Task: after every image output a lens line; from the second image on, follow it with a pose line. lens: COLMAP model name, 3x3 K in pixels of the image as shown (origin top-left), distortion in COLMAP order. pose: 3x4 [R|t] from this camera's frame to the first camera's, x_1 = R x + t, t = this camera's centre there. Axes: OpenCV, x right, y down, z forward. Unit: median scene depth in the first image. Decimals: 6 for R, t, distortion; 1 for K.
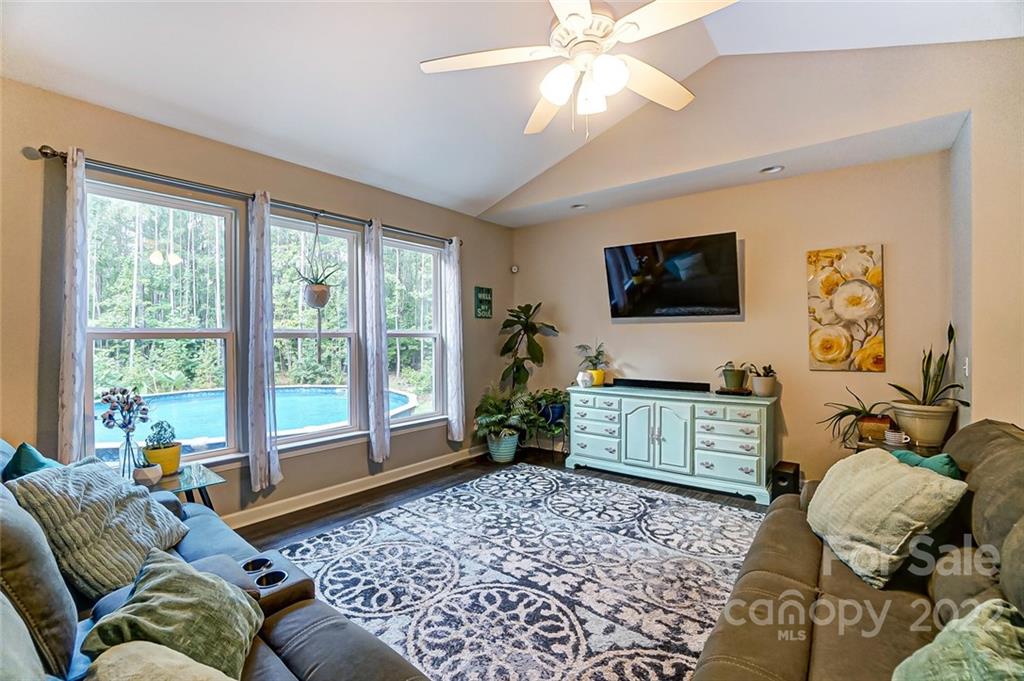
lens RADIAL K [[453.1, 0, 505.0], [0, 453.1, 339.0], [0, 0, 1]] dist [-0.064742, 0.024114]
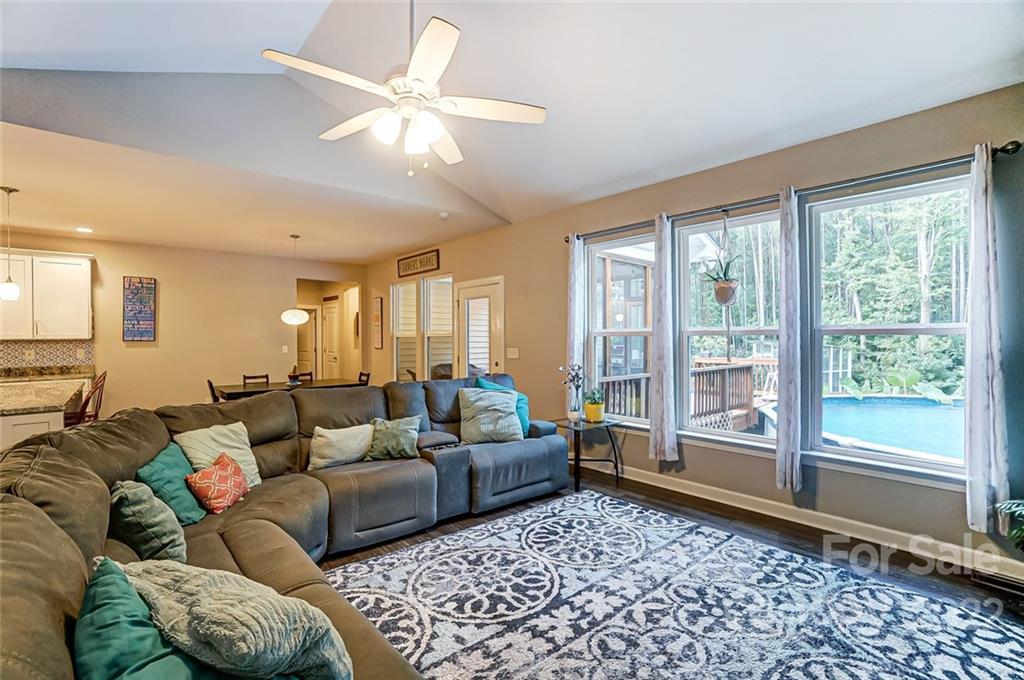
lens RADIAL K [[456.3, 0, 502.4], [0, 456.3, 342.1], [0, 0, 1]] dist [-0.064960, 0.024104]
pose [[-0.189787, 0.016685, -0.981684, 0.699063], [0.002024, 0.999860, 0.016602, -0.006344], [0.981823, 0.001164, -0.189794, 0.764436]]
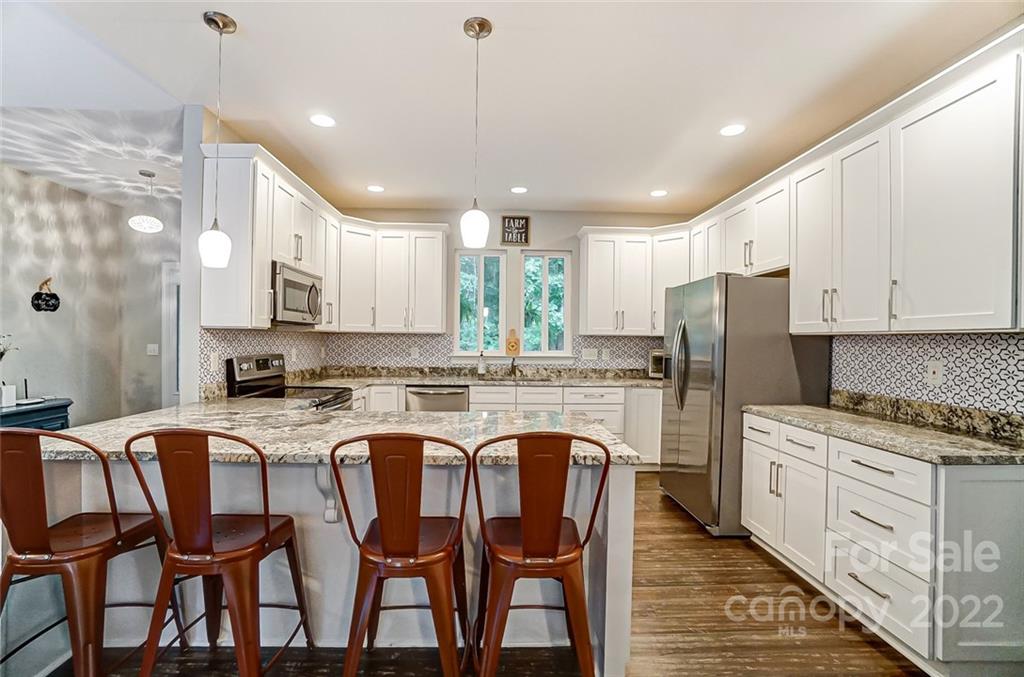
lens RADIAL K [[456.3, 0, 502.4], [0, 456.3, 340.6], [0, 0, 1]] dist [-0.064960, 0.024104]
pose [[-0.645940, -0.004036, 0.763377, -0.702773], [-0.003568, 0.999991, 0.002268, 0.018543], [-0.763379, -0.001258, -0.645949, -0.416627]]
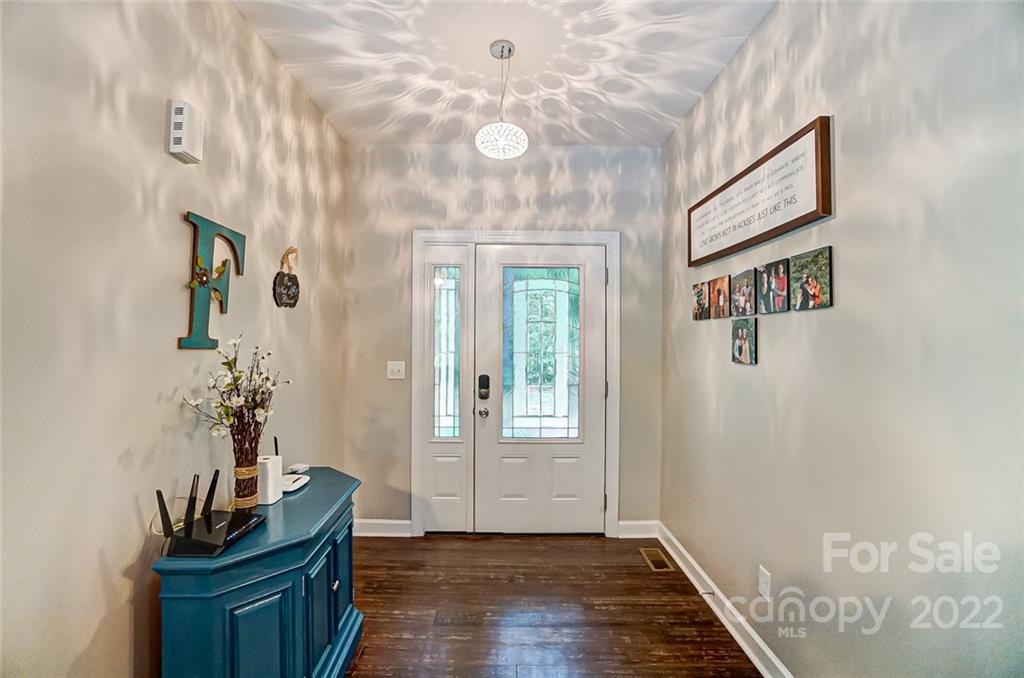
lens RADIAL K [[456.4, 0, 508.7], [0, 456.4, 334.1], [0, 0, 1]] dist [-0.070827, 0.025066]
pose [[-0.632459, 0.013724, 0.774473, 0.287902], [0.002355, 0.999872, -0.015795, -0.002839], [-0.774591, -0.008166, -0.632410, -0.066061]]
